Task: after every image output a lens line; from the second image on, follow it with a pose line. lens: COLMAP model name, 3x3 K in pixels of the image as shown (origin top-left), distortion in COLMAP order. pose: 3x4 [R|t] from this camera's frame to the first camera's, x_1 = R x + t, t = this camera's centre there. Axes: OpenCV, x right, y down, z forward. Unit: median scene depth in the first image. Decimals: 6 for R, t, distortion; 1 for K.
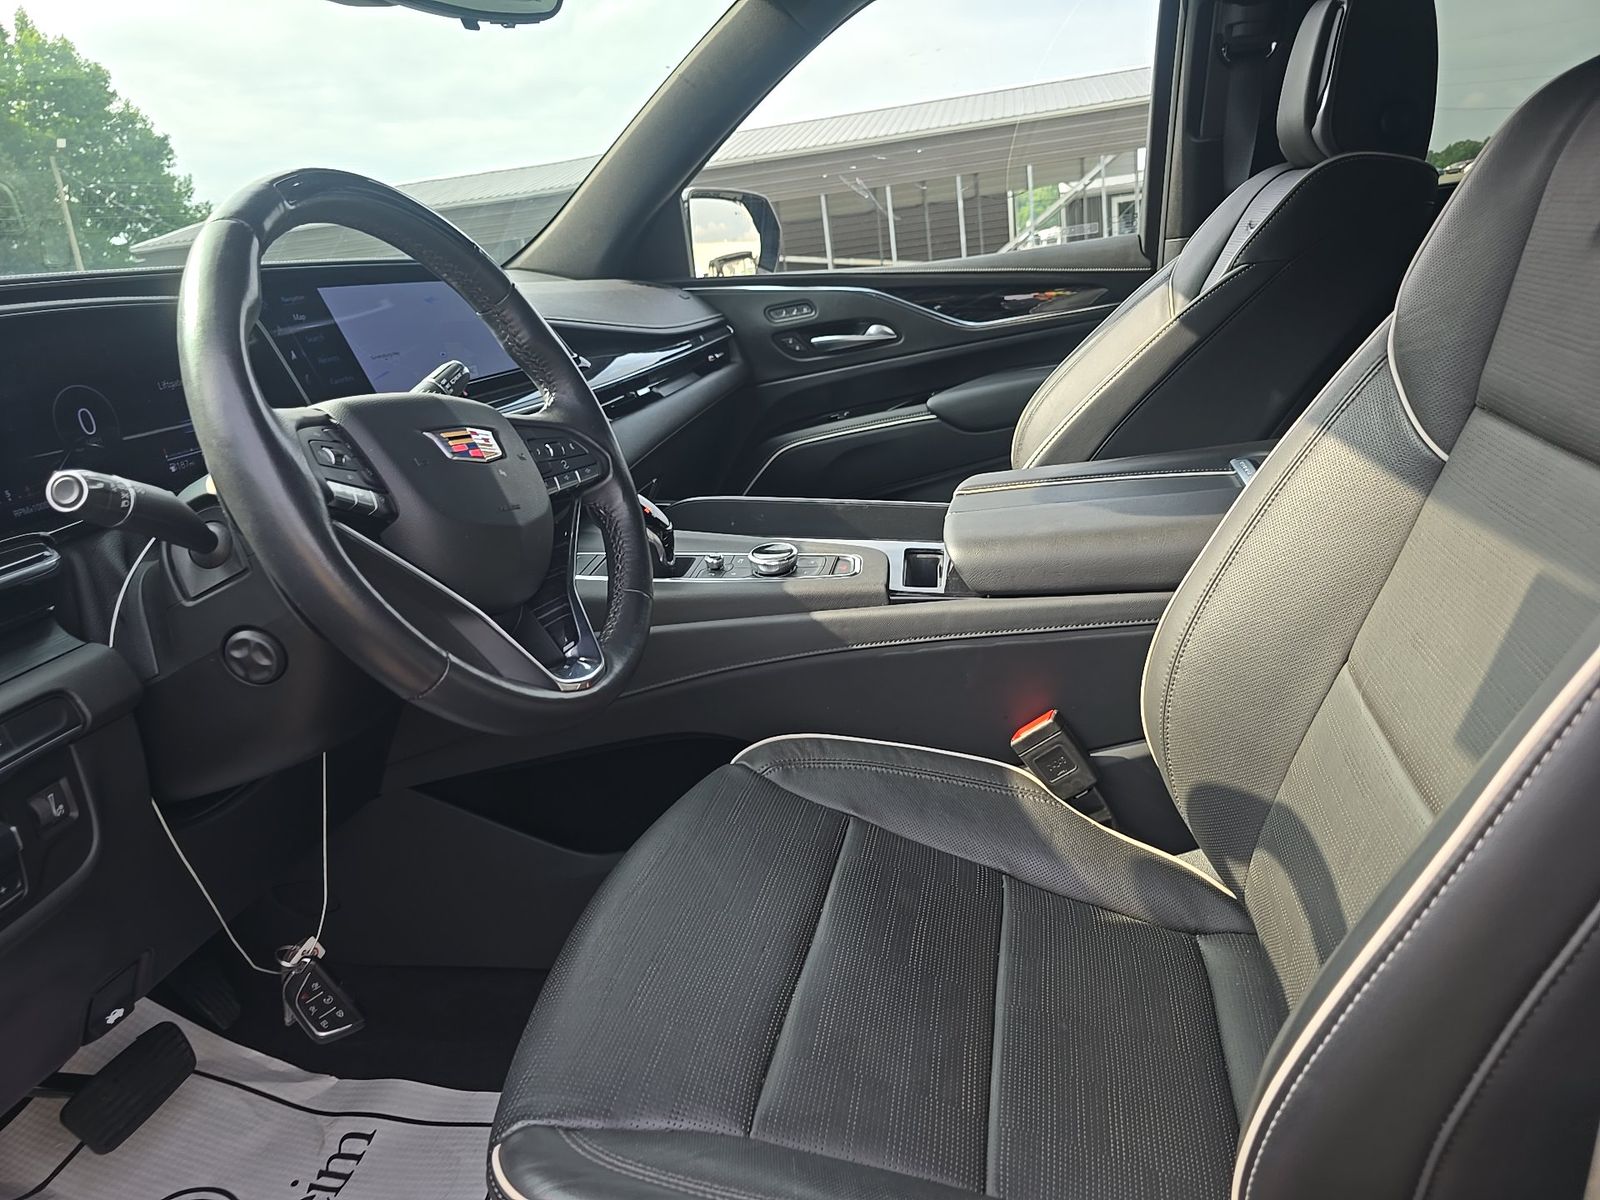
lens RADIAL K [[1136.9, 0, 800.0], [0, 1136.9, 600.0], [0, 0, 1]] dist [-0.005251, 0.000033]
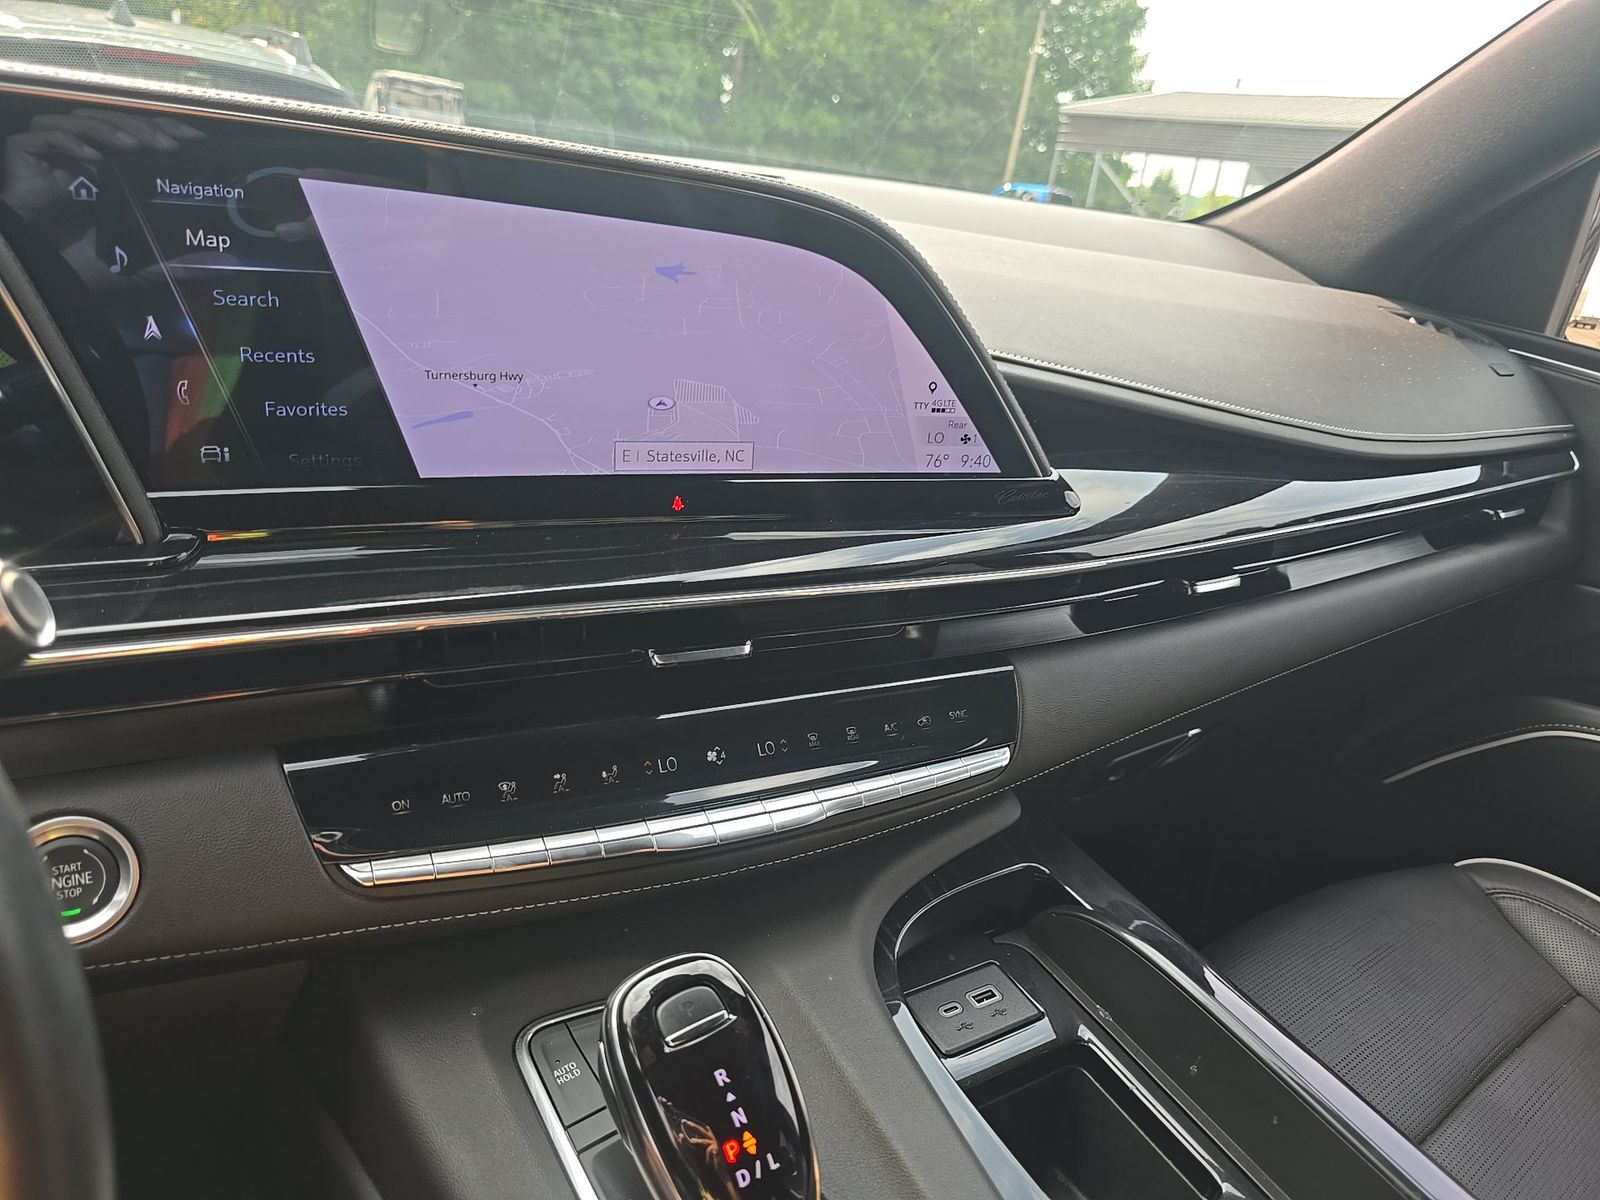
lens RADIAL K [[1080.7, 0, 800.0], [0, 1080.7, 600.0], [0, 0, 1]] dist [-0.001858, -0.000292]
pose [[0.707969, 0.439358, -0.552941, -0.015007], [-0.384608, 0.896503, 0.219906, -0.160911], [0.592331, 0.056980, 0.803677, 0.442769]]
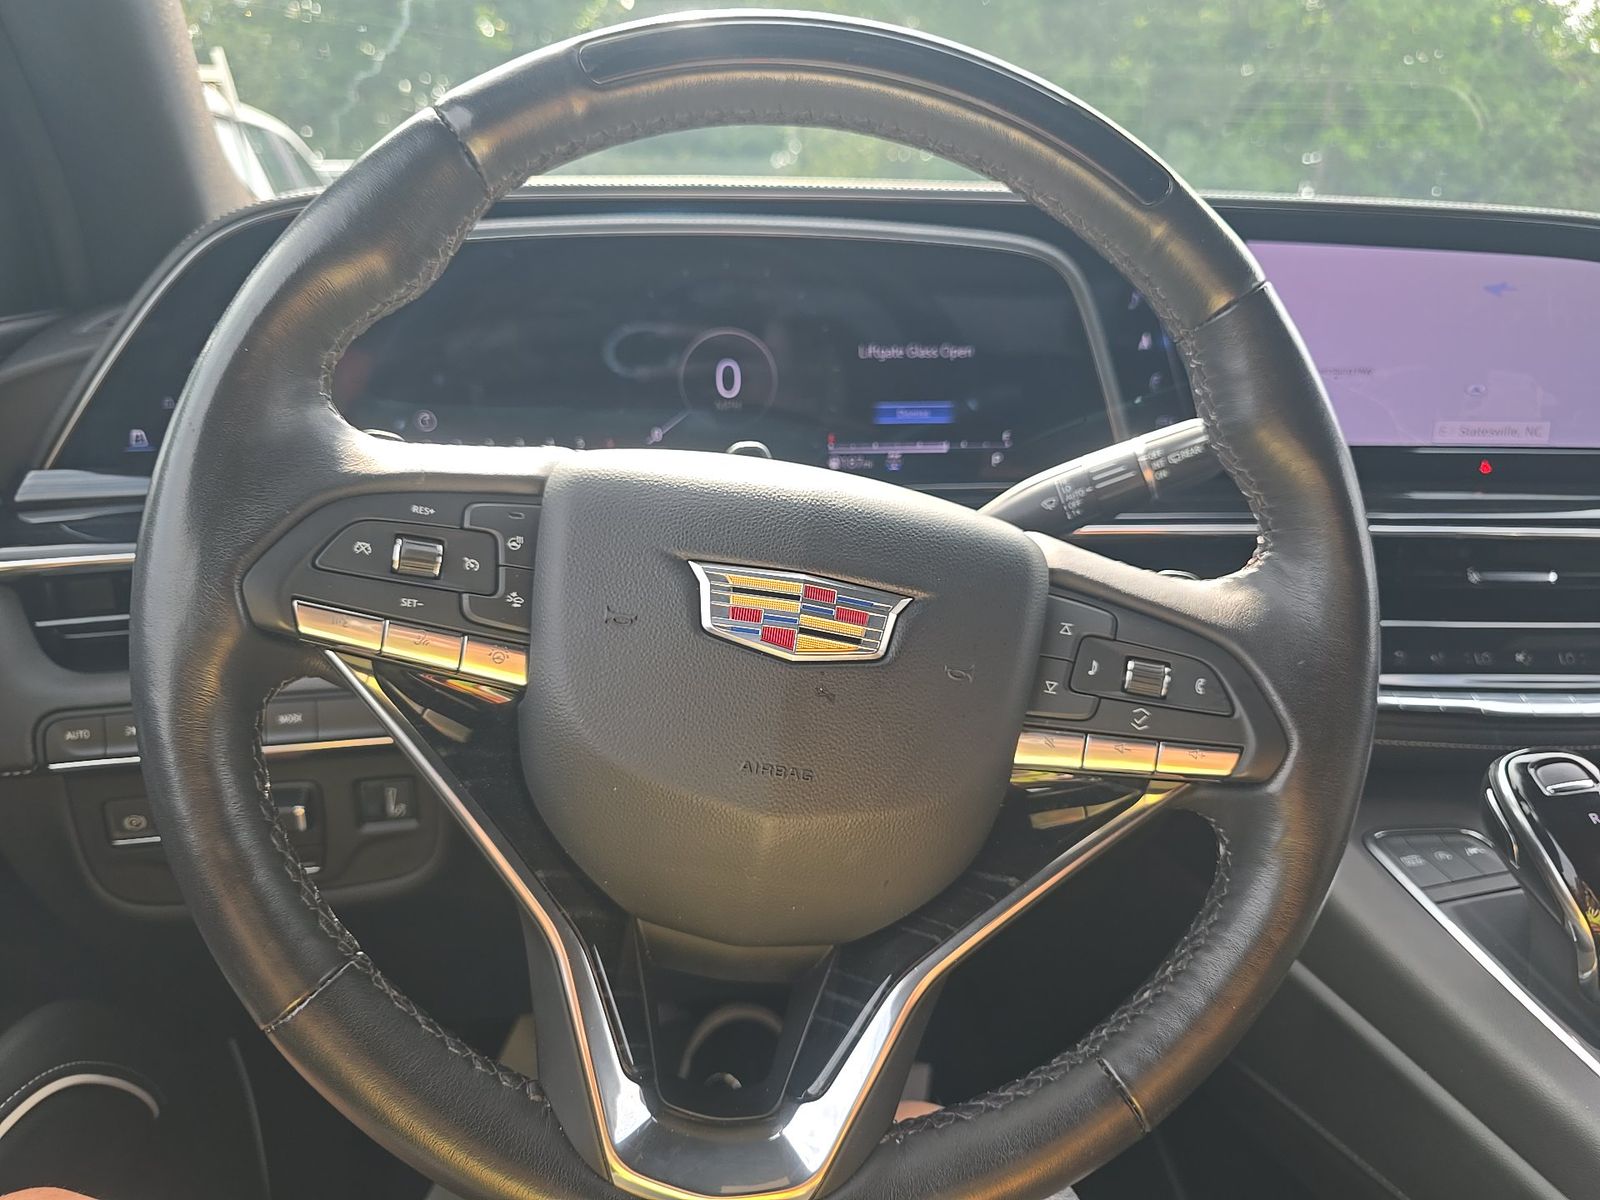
lens RADIAL K [[1136.9, 0, 800.0], [0, 1136.9, 600.0], [0, 0, 1]] dist [-0.005251, 0.000033]
pose [[0.358612, 0.383285, -0.851170, 0.047918], [-0.322542, 0.906535, 0.272324, -0.104046], [0.875993, 0.176880, 0.448720, 0.299119]]
